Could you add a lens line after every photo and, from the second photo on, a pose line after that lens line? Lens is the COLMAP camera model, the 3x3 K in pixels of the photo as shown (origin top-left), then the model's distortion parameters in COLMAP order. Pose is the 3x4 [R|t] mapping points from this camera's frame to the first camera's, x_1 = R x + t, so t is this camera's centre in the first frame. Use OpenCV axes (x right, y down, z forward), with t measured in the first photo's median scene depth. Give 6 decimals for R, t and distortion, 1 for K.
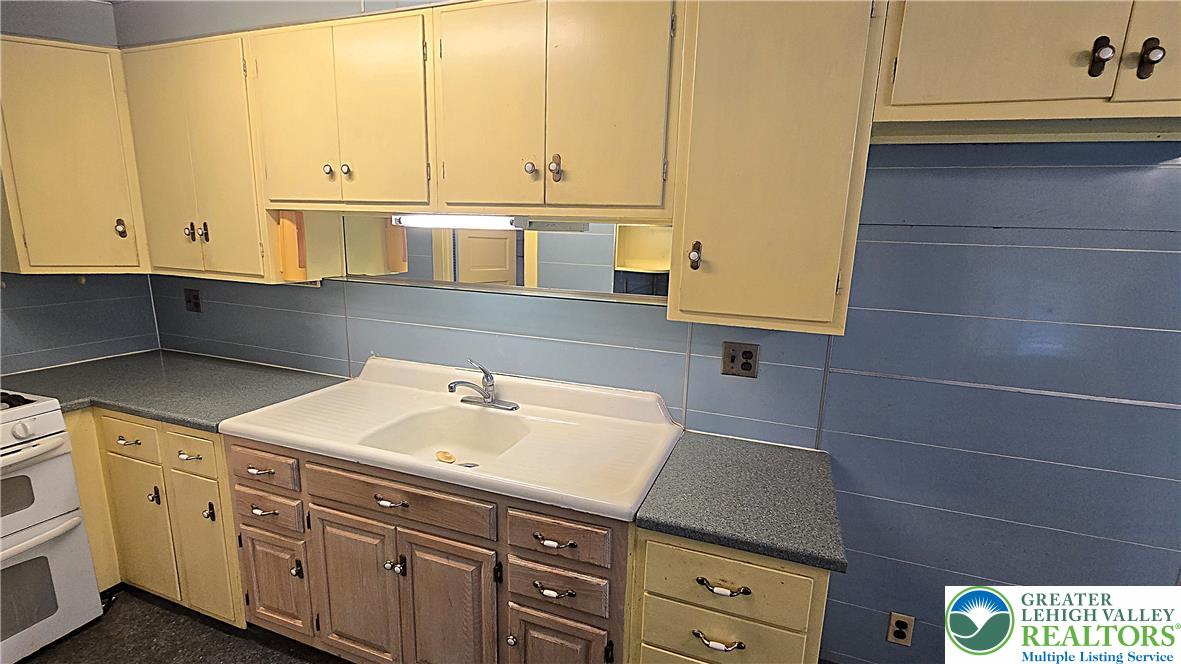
lens RADIAL K [[512.4, 0, 589.2], [0, 512.4, 335.2], [0, 0, 1]] dist [-0.002473, 0.000236]
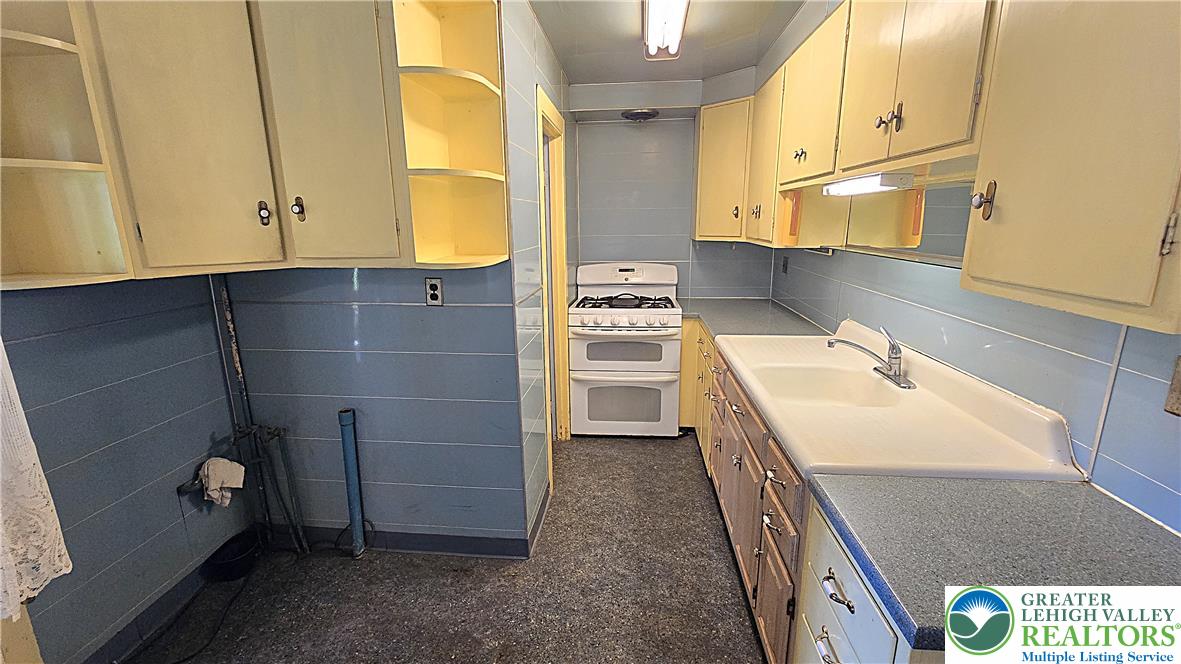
lens RADIAL K [[481.9, 0, 592.7], [0, 481.9, 328.9], [0, 0, 1]] dist [-0.005273, 0.000272]
pose [[0.301211, 0.182481, -0.935934, 0.466850], [-0.169458, 0.976139, 0.135783, 0.017858], [0.938379, 0.117703, 0.324946, 0.170995]]
